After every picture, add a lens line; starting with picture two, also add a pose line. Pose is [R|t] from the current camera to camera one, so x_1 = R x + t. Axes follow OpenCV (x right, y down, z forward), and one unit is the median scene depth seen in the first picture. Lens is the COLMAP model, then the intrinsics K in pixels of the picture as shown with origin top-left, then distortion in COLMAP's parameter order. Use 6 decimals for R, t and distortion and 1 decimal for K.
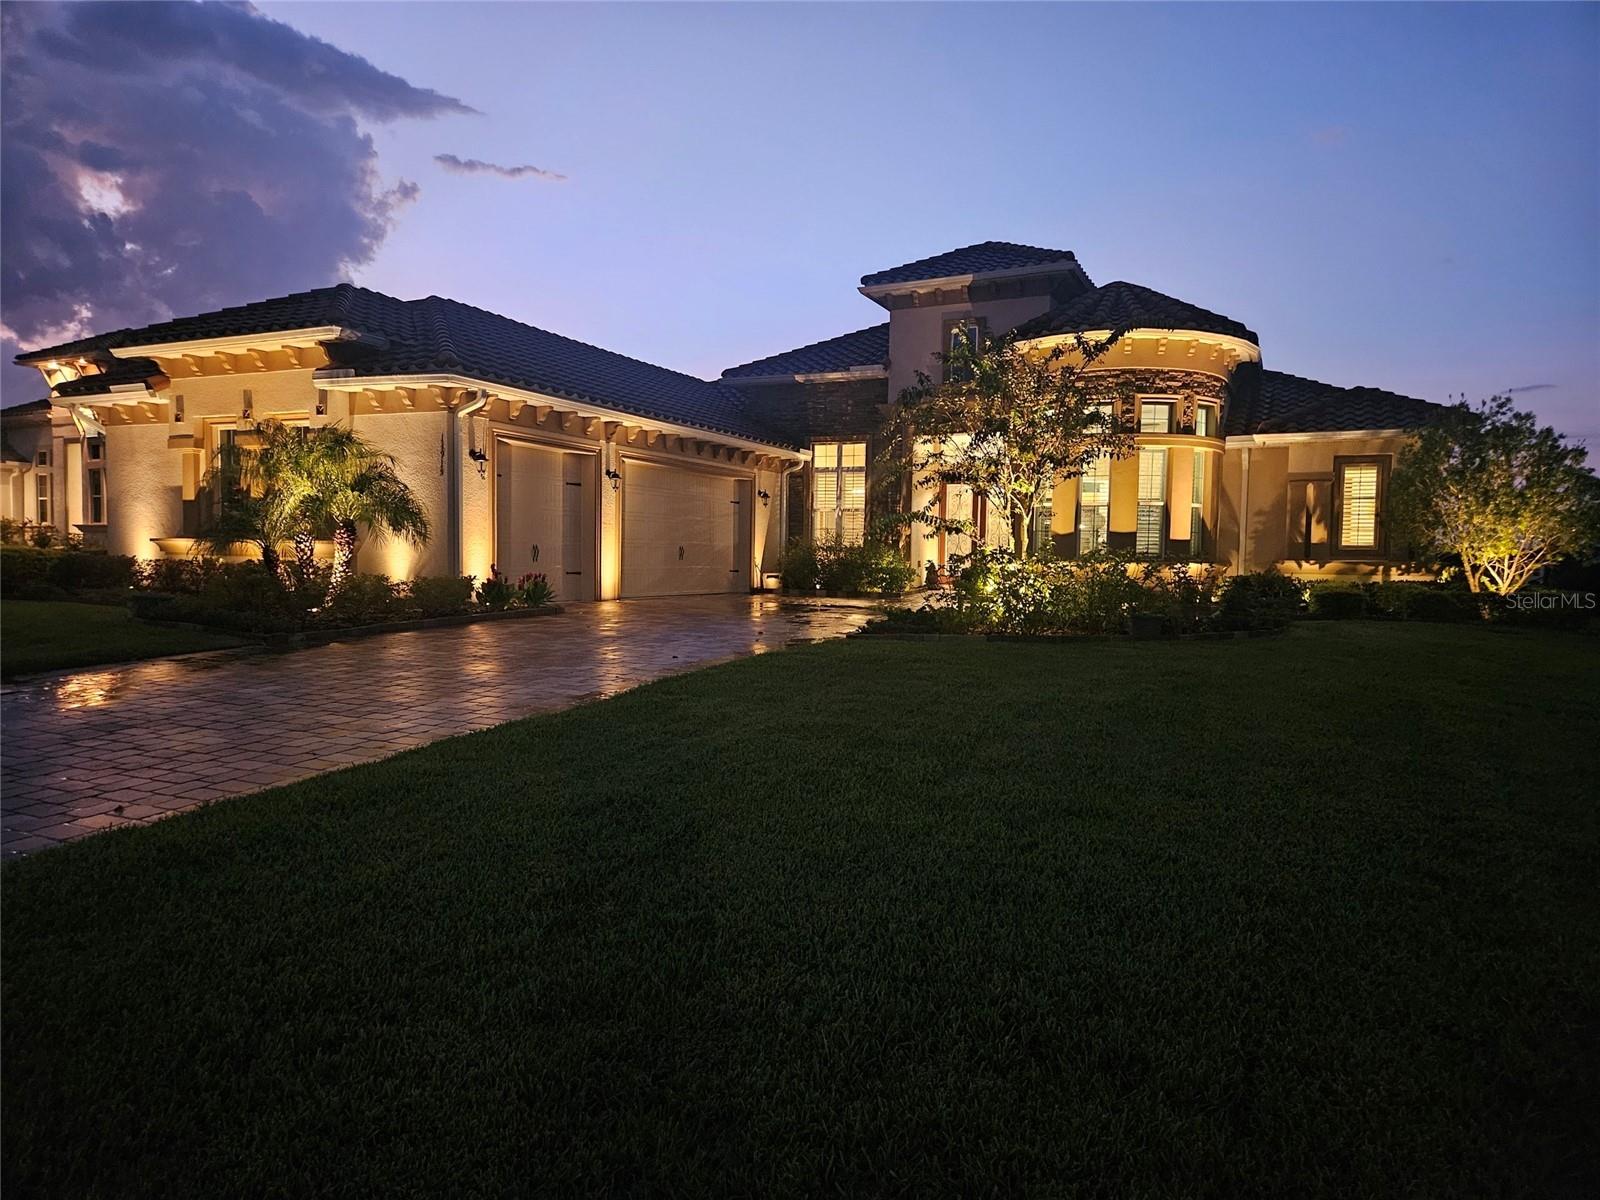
lens RADIAL K [[1034.9, 0, 800.0], [0, 1034.9, 600.0], [0, 0, 1]] dist [0.061118, -0.000634]
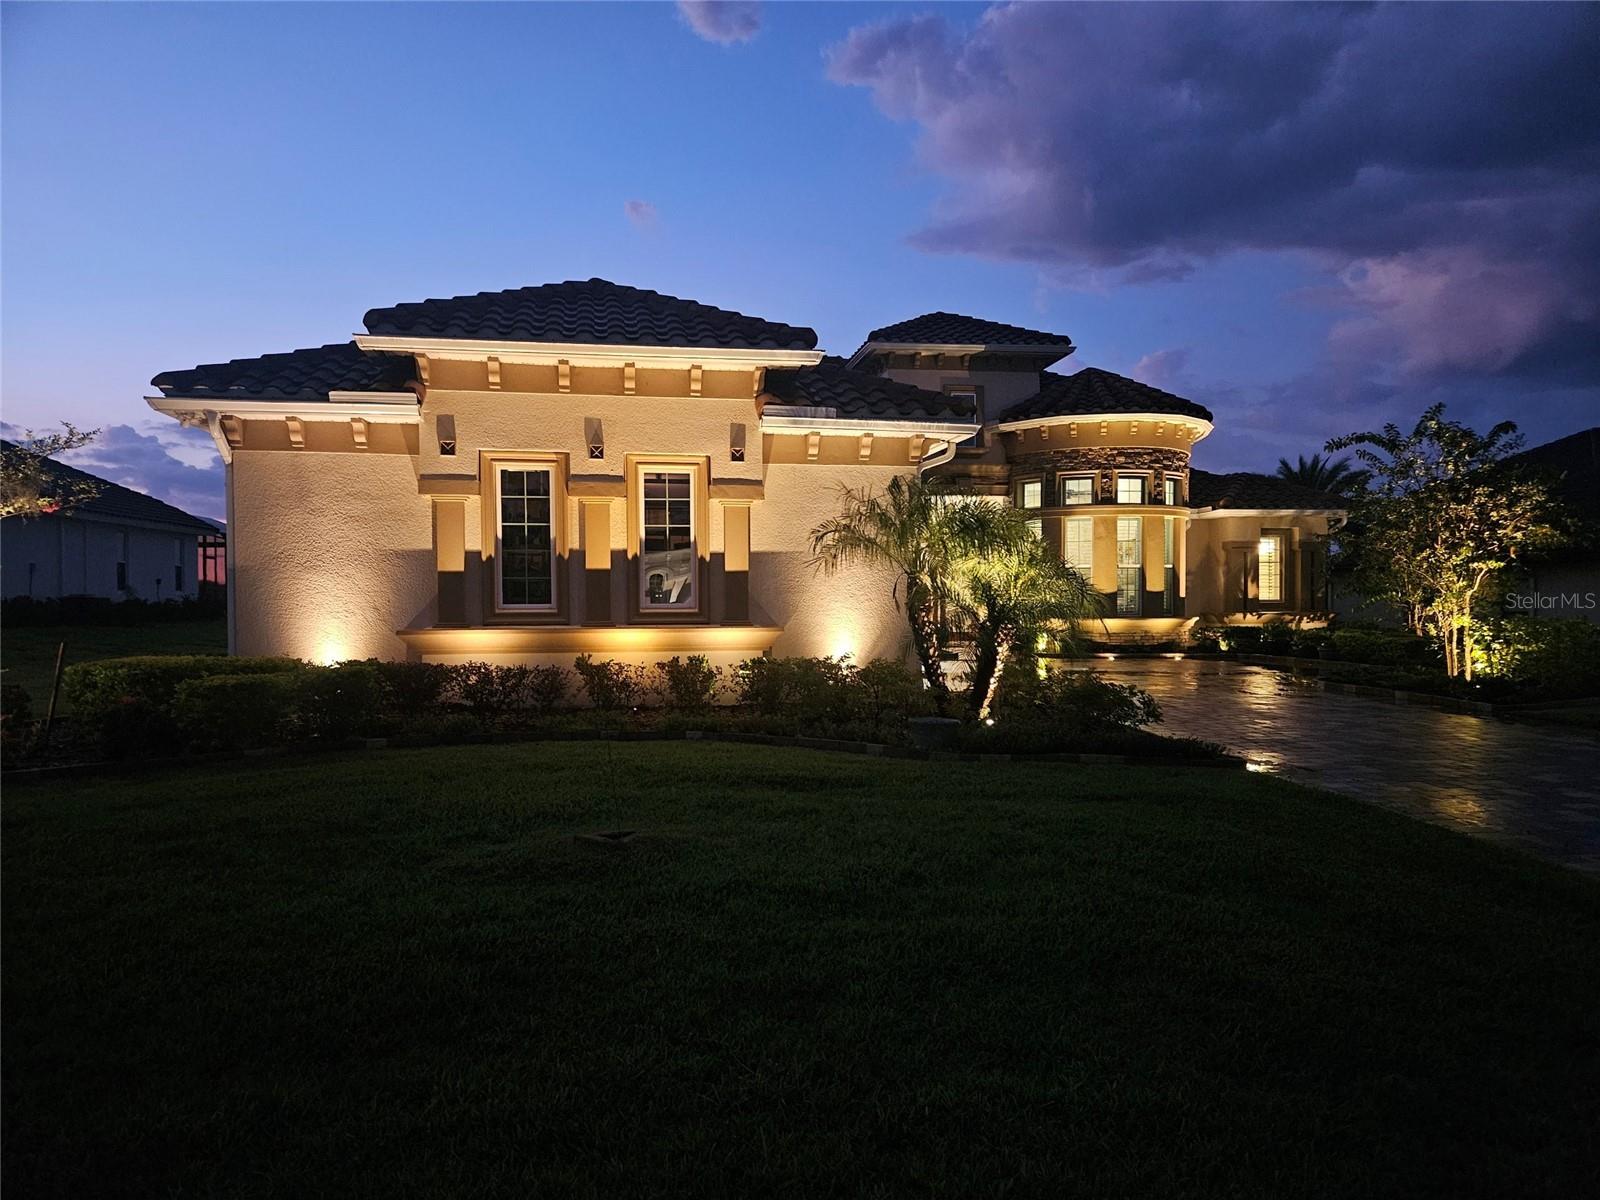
lens RADIAL K [[1050.7, 0, 800.0], [0, 1050.7, 600.0], [0, 0, 1]] dist [0.102651, -0.000085]
pose [[0.819966, -0.019625, 0.572076, -0.655739], [0.041862, 0.998792, -0.025737, -0.041740], [-0.570880, 0.045052, 0.819796, 0.271787]]
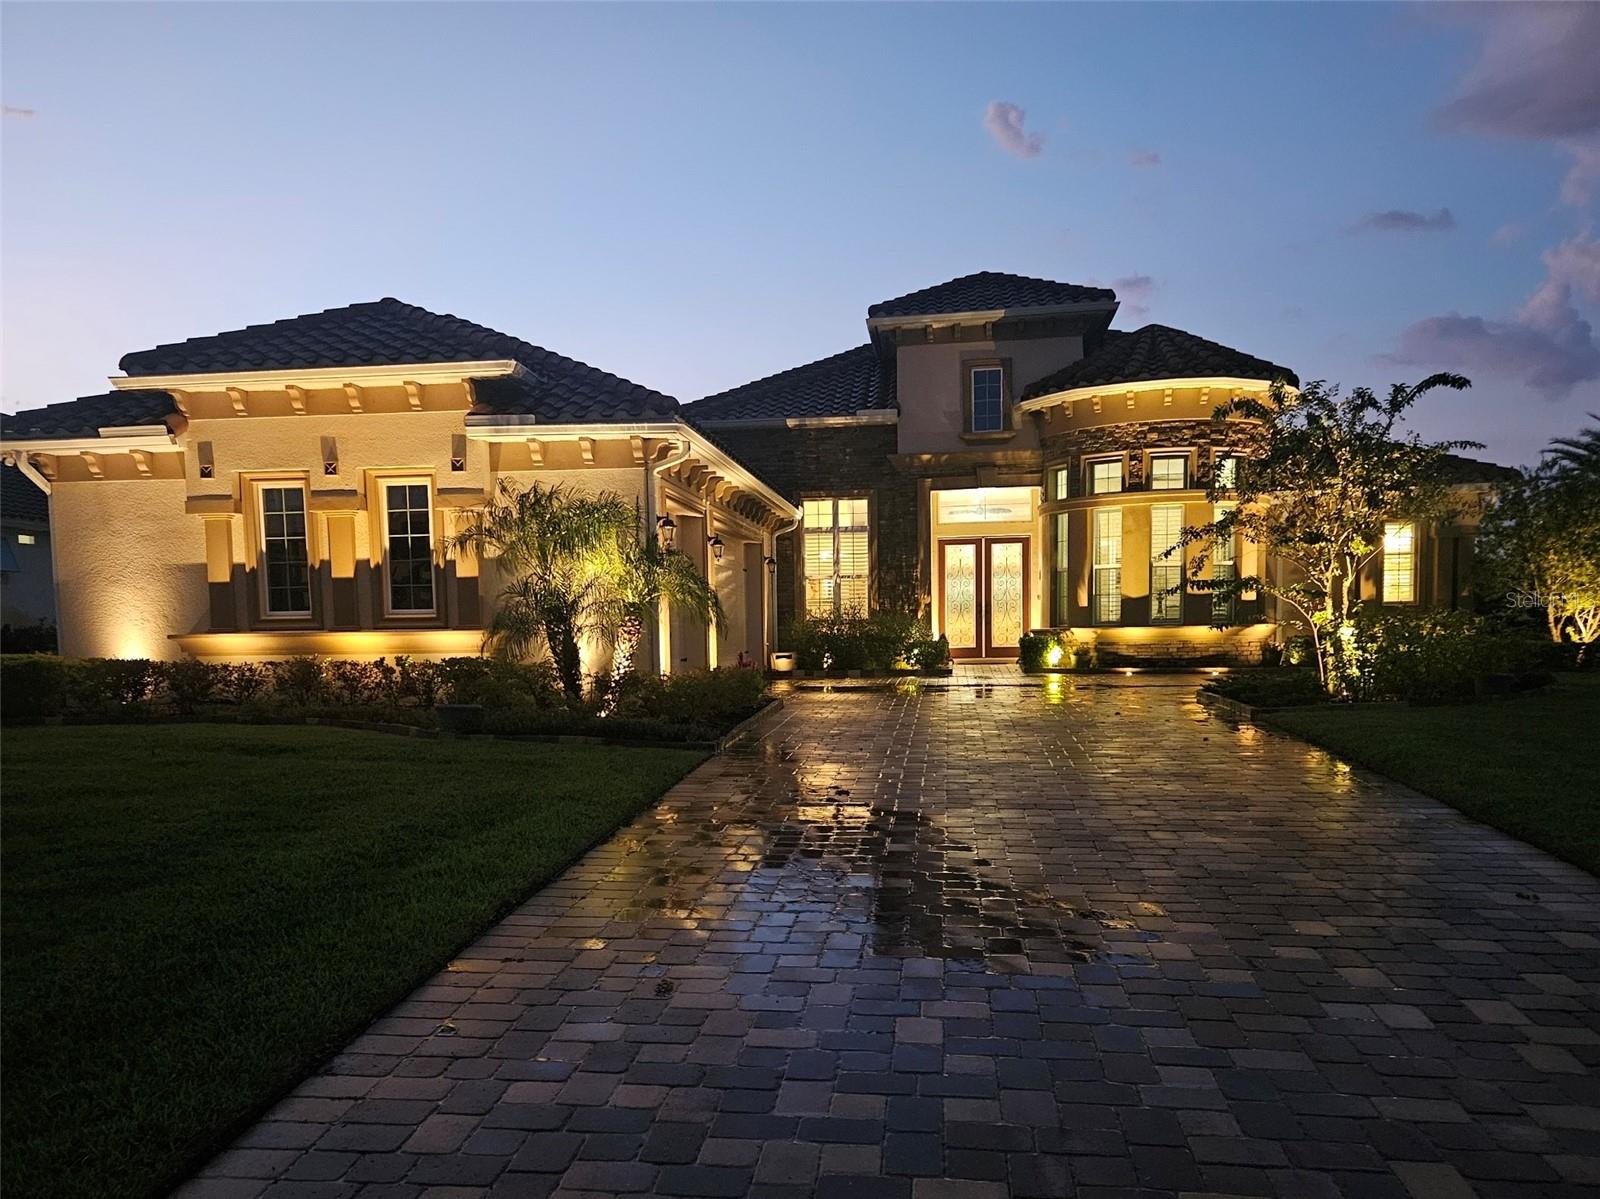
lens RADIAL K [[1266.6, 0, 775.8], [0, 1266.6, 704.6], [0, 0, 1]] dist [0.075130, -0.002136]
pose [[0.953600, -0.050112, 0.296877, -0.399733], [0.045088, 0.998701, 0.023751, -0.009607], [-0.297682, -0.009263, 0.954620, 0.007837]]
